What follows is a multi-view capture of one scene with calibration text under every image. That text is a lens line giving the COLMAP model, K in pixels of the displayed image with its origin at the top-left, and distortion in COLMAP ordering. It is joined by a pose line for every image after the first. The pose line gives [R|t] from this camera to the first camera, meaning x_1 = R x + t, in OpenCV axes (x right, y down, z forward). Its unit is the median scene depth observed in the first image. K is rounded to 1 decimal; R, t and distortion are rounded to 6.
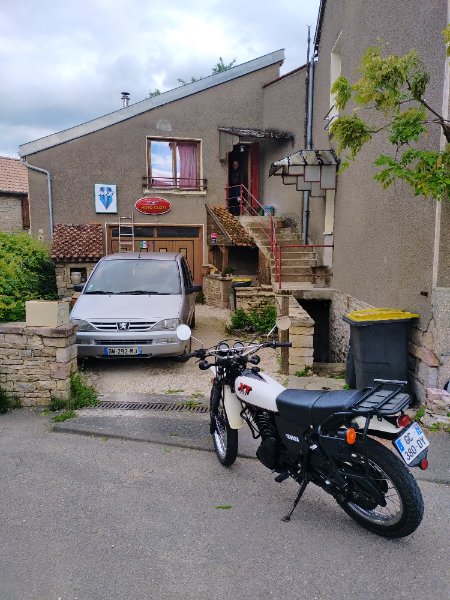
lens RADIAL K [[448.3, 0, 225.0], [0, 448.3, 300.0], [0, 0, 1]] dist [0.026577, -0.001043]
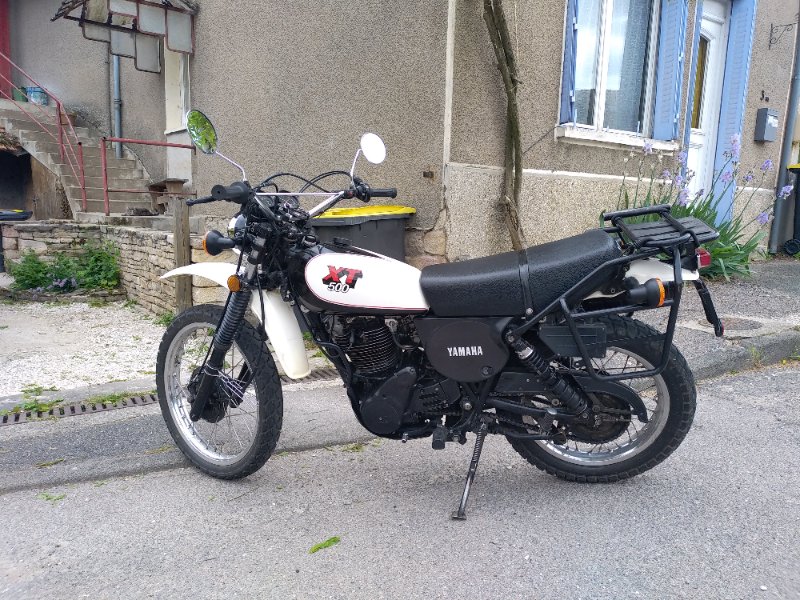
lens RADIAL K [[597.7, 0, 400.0], [0, 597.7, 300.0], [0, 0, 1]] dist [0.026577, -0.001043]
pose [[0.751081, -0.081131, 0.655206, -0.115579], [0.063926, 0.996694, 0.050136, 0.071098], [-0.657108, 0.004228, 0.753785, 0.182345]]
